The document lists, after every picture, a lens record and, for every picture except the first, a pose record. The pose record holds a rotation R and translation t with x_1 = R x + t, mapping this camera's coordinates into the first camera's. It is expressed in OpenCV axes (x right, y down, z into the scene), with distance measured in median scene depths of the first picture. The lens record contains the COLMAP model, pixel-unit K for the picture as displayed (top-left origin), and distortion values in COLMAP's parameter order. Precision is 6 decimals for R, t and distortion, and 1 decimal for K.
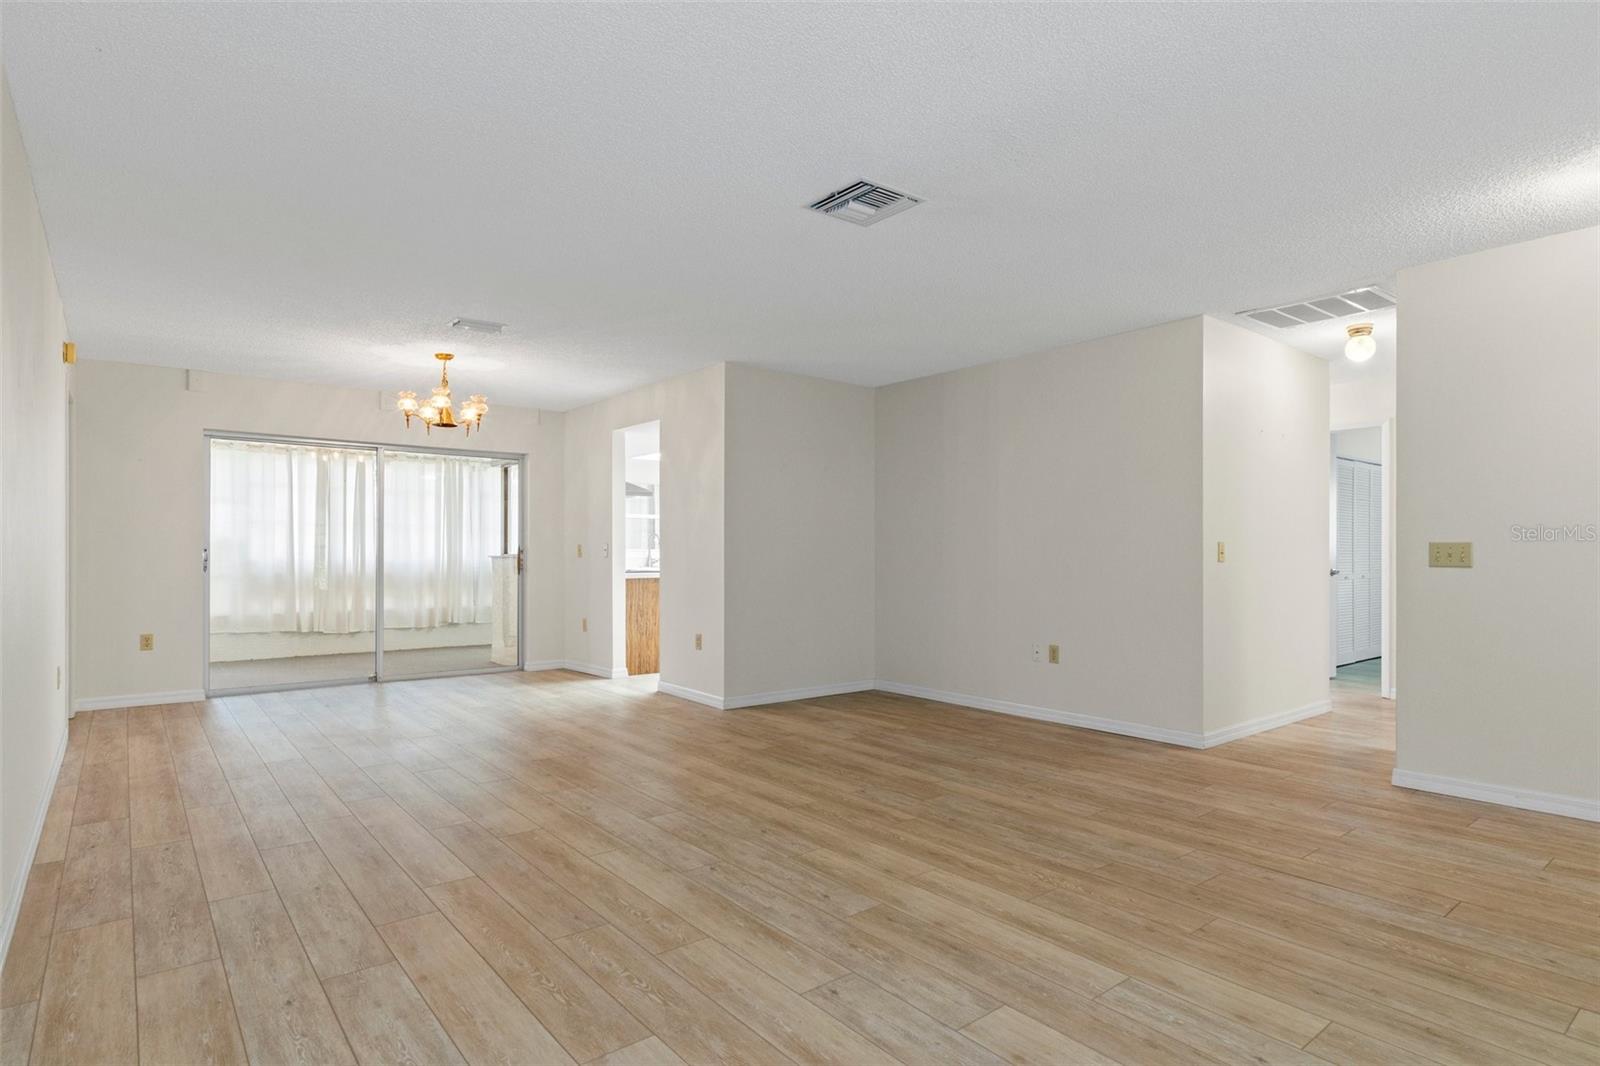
lens RADIAL K [[825.3, 0, 788.1], [0, 825.3, 565.2], [0, 0, 1]] dist [0.004891, -0.001772]
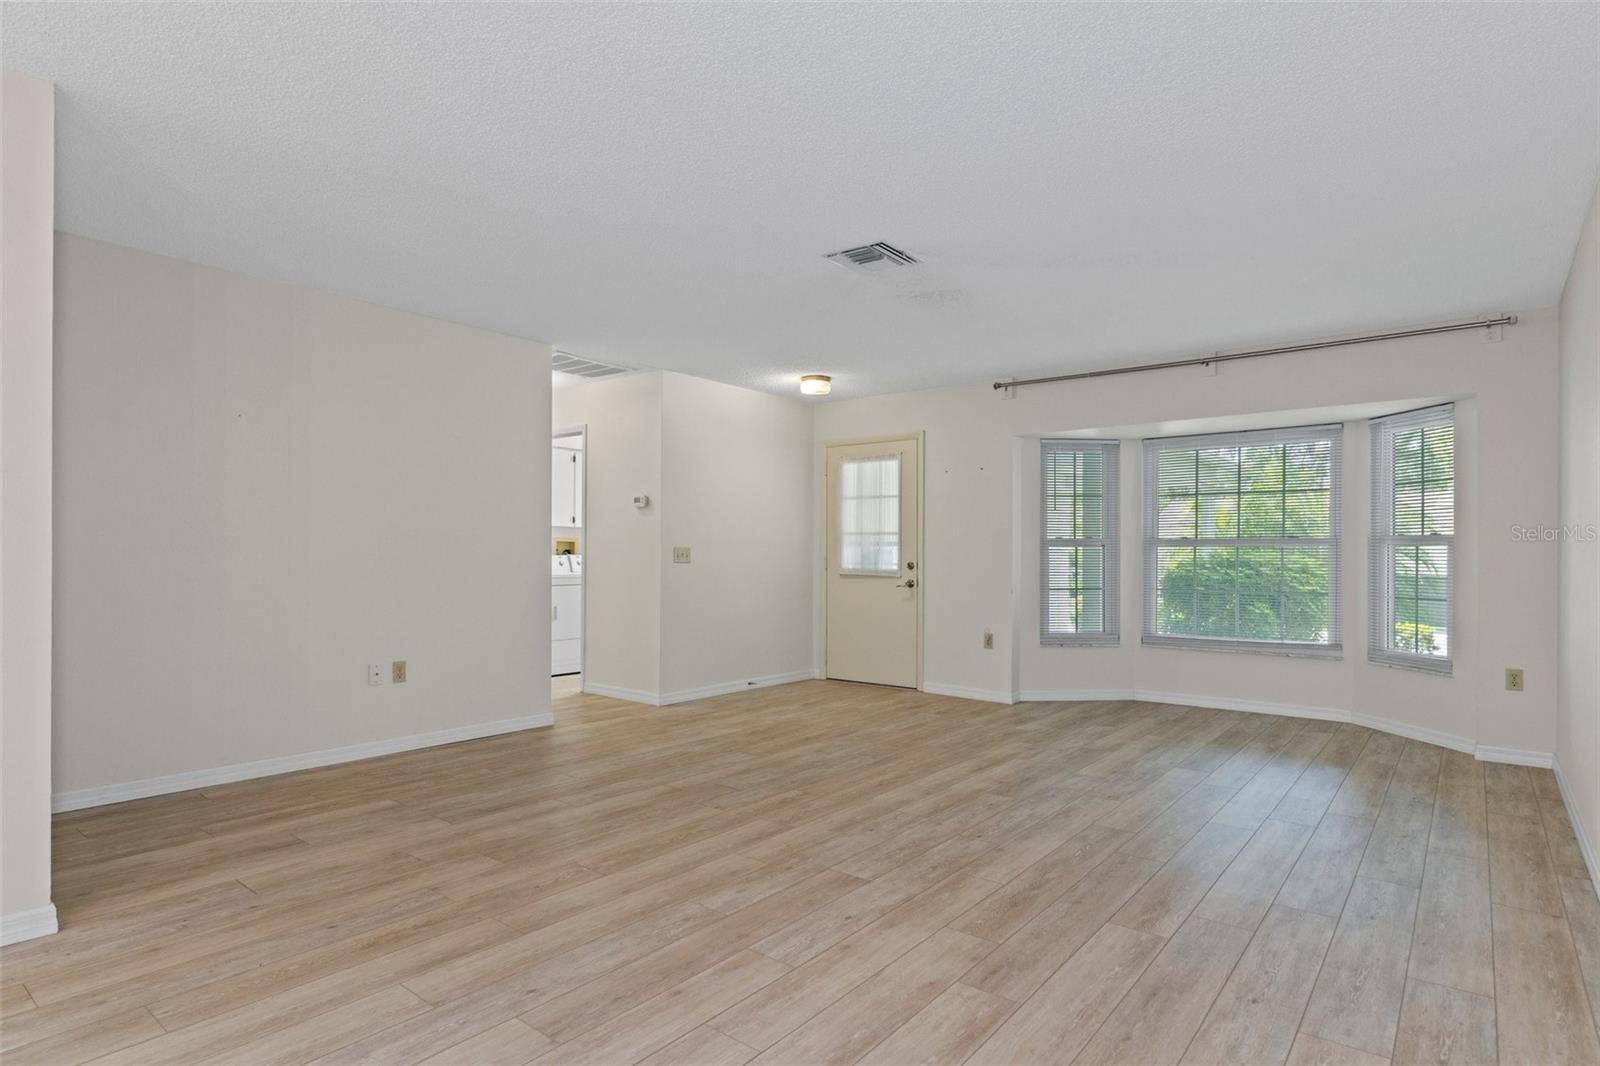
lens RADIAL K [[825.3, 0, 797.9], [0, 825.3, 542.9], [0, 0, 1]] dist [0.004891, -0.001772]
pose [[-0.205366, 0.012481, 0.978606, -0.788840], [0.004692, 0.999920, -0.011768, -0.019422], [-0.978674, 0.002175, -0.205408, 0.999601]]
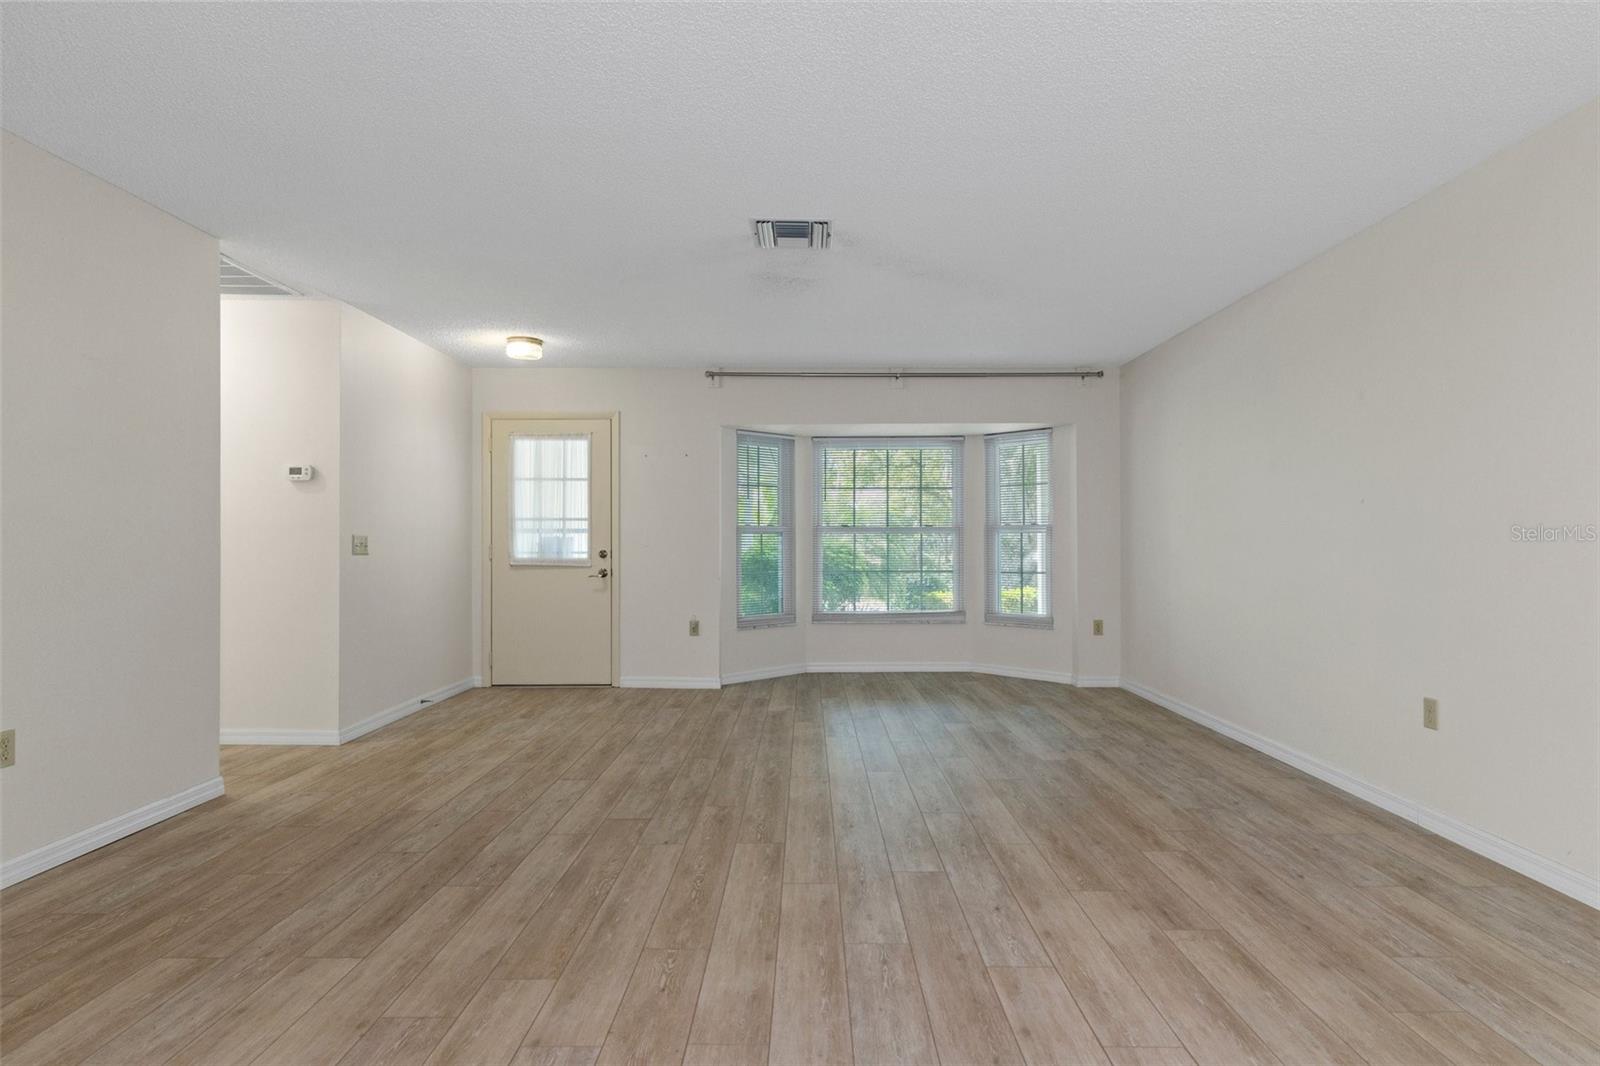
lens RADIAL K [[825.3, 0, 774.5], [0, 825.3, 533.8], [0, 0, 1]] dist [0.004891, -0.001772]
pose [[-0.760808, 0.007267, 0.648936, -0.470889], [0.008390, 0.999964, -0.001361, -0.025601], [-0.648923, 0.004409, -0.760842, 1.400635]]
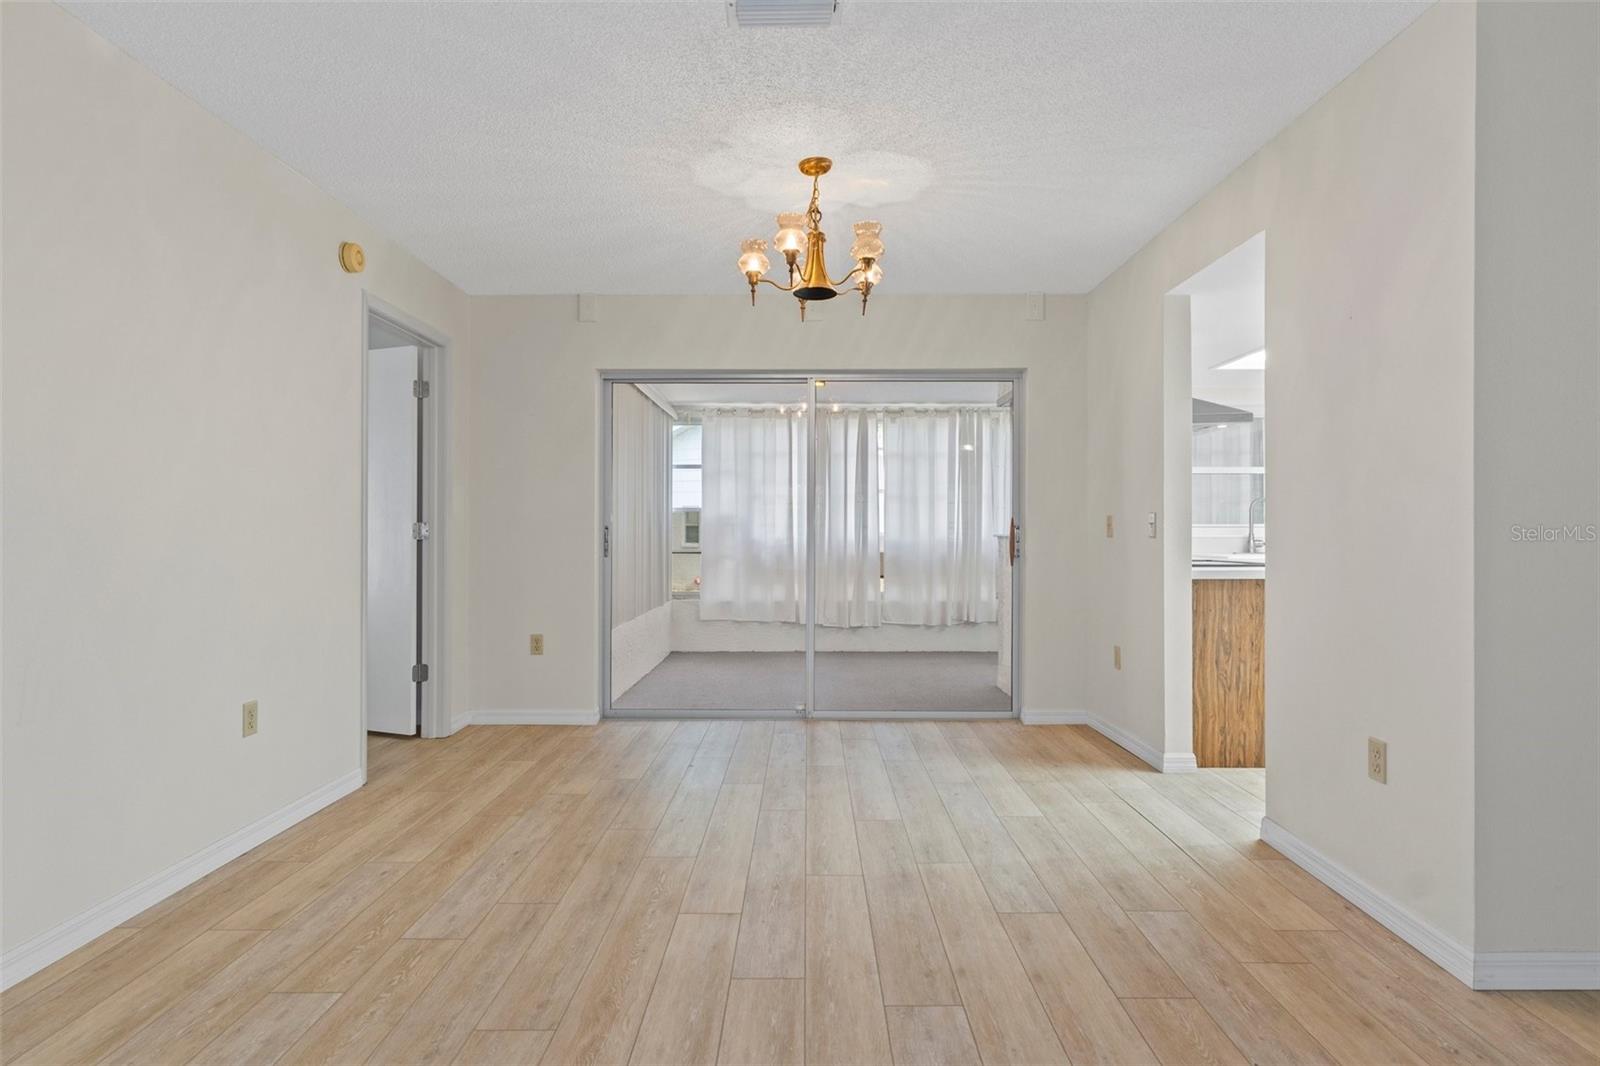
lens RADIAL K [[825.3, 0, 801.4], [0, 825.3, 521.0], [0, 0, 1]] dist [0.004891, -0.001772]
pose [[0.779895, -0.009518, -0.625838, -0.109072], [-0.007808, 0.999659, -0.024933, -0.010279], [0.625861, 0.024332, 0.779555, 0.767508]]
